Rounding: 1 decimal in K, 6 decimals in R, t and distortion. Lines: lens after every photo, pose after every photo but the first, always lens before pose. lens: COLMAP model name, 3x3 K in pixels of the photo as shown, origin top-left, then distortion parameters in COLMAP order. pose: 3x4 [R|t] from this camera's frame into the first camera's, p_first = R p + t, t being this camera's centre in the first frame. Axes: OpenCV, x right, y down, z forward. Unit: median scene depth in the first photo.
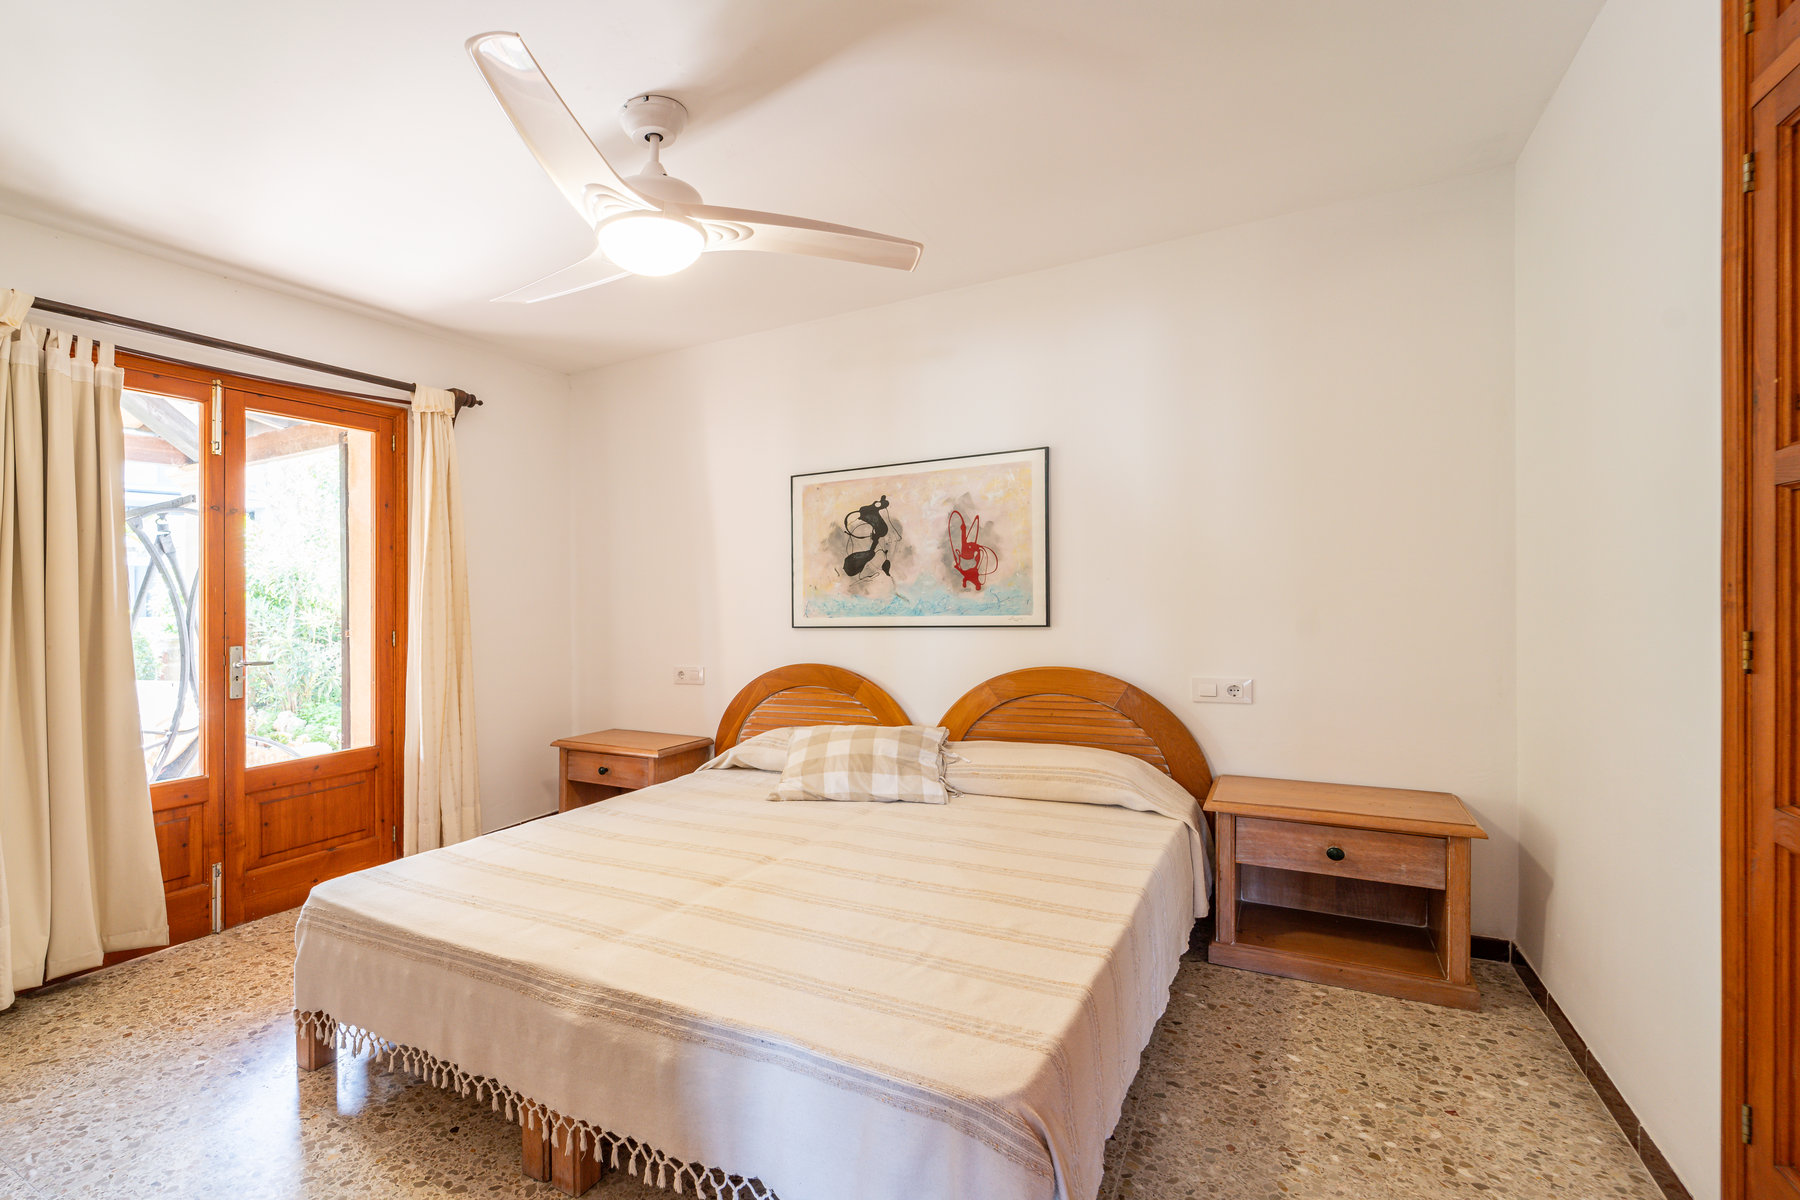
lens RADIAL K [[755.0, 0, 893.6], [0, 755.0, 588.8], [0, 0, 1]] dist [0.000056, -0.001465]
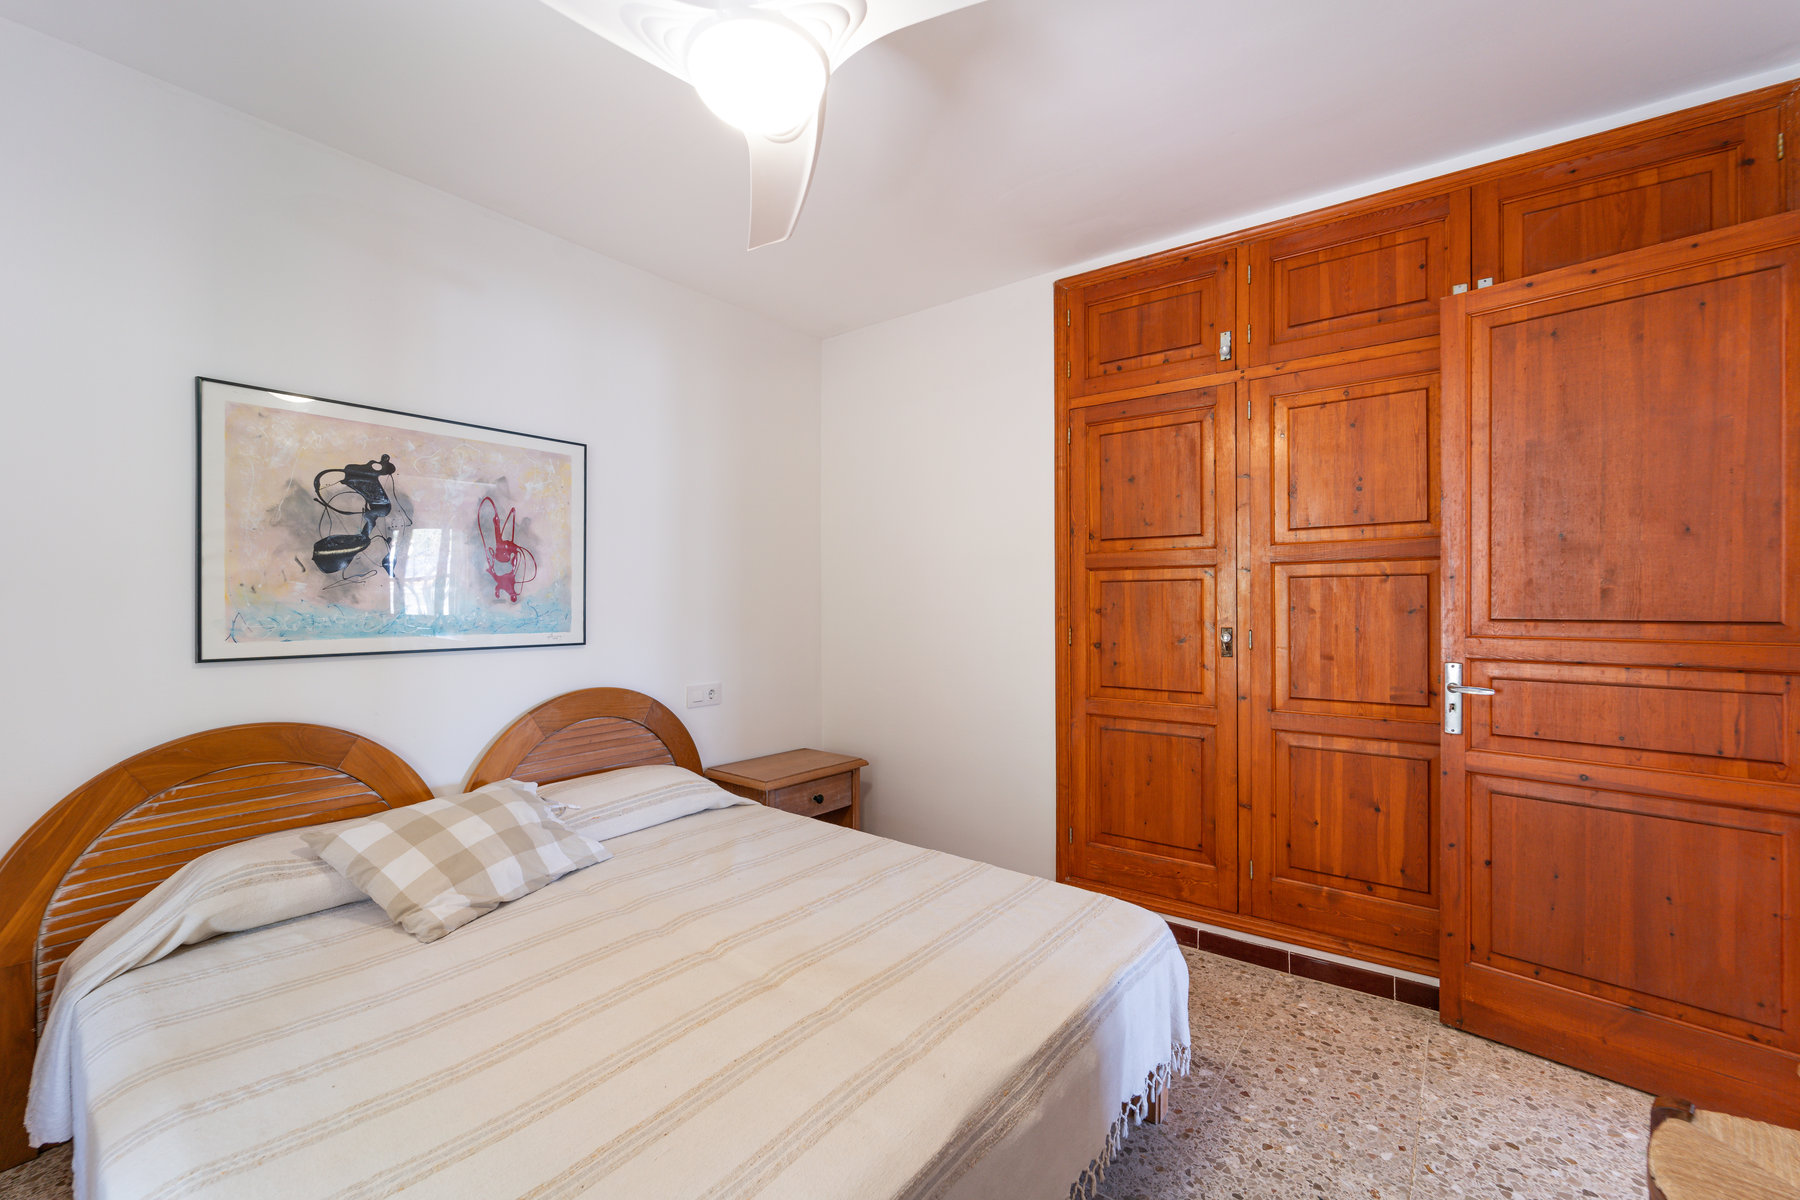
lens RADIAL K [[723.7, 0, 912.5], [0, 723.7, 602.6], [0, 0, 1]] dist [-0.001342, -0.000381]
pose [[0.238548, 0.027181, 0.970750, -0.524325], [-0.015379, 0.999589, -0.024209, 0.014757], [-0.971009, -0.009154, 0.238868, 0.403301]]
